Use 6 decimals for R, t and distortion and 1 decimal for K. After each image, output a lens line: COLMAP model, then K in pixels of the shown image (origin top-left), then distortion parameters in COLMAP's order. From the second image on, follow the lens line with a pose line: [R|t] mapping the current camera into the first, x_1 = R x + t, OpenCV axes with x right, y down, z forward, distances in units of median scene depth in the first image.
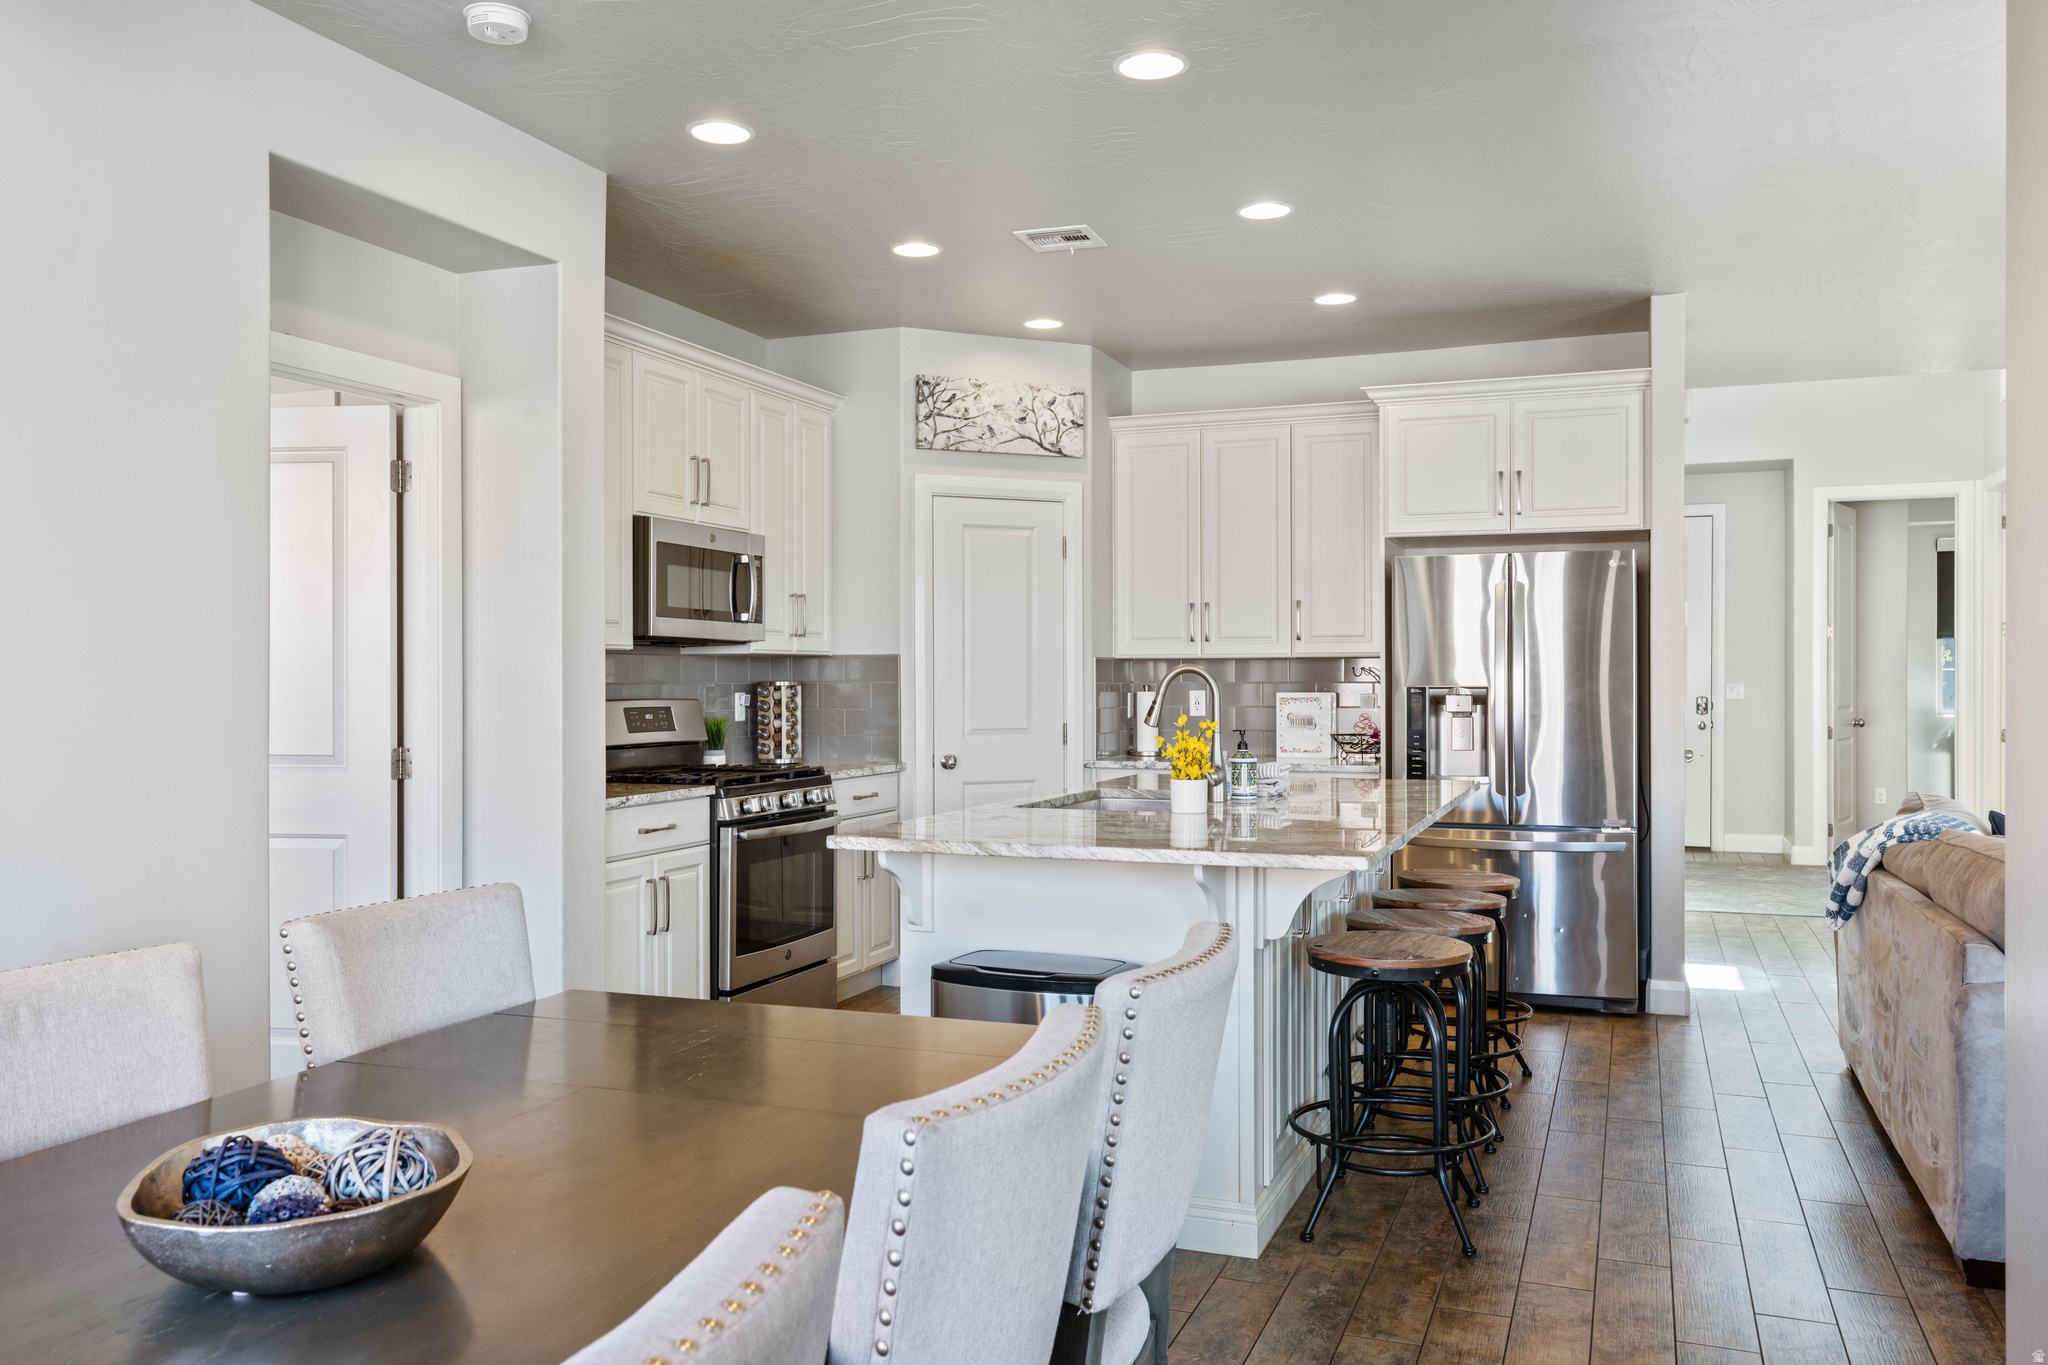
lens RADIAL K [[1572.6, 0, 1024.0], [0, 1572.6, 682.5], [0, 0, 1]] dist [0.001839, -0.003744]
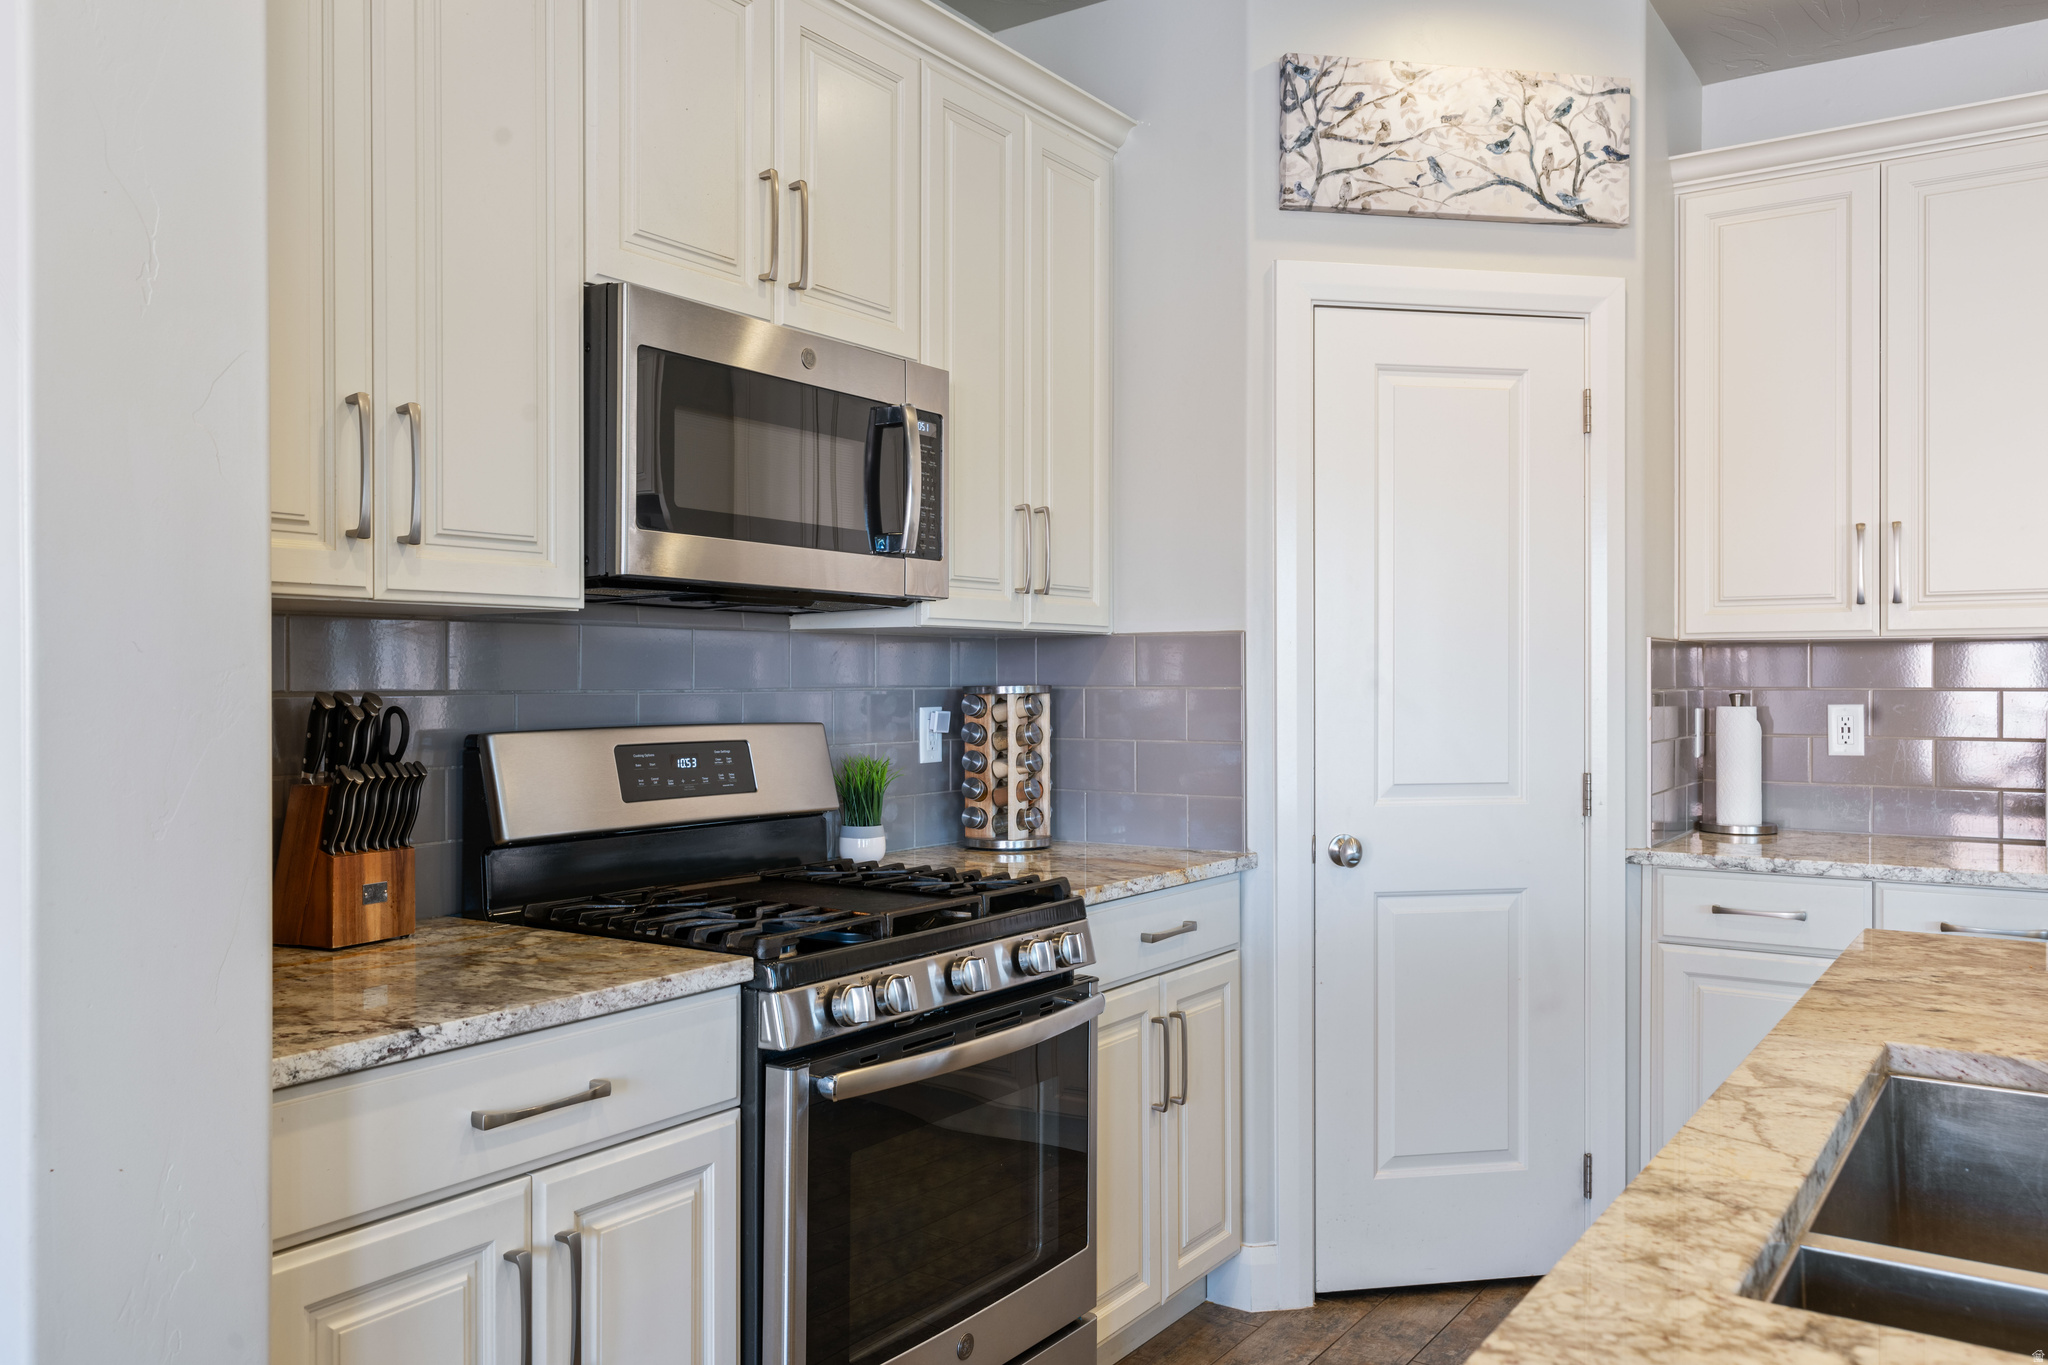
lens RADIAL K [[1572.6, 0, 1024.0], [0, 1572.6, 682.5], [0, 0, 1]] dist [0.001839, -0.003744]
pose [[0.974123, 0.002475, -0.226004, -0.036427], [-0.002328, 0.999997, 0.000917, -0.002194], [0.226005, -0.000367, 0.974126, 0.523918]]
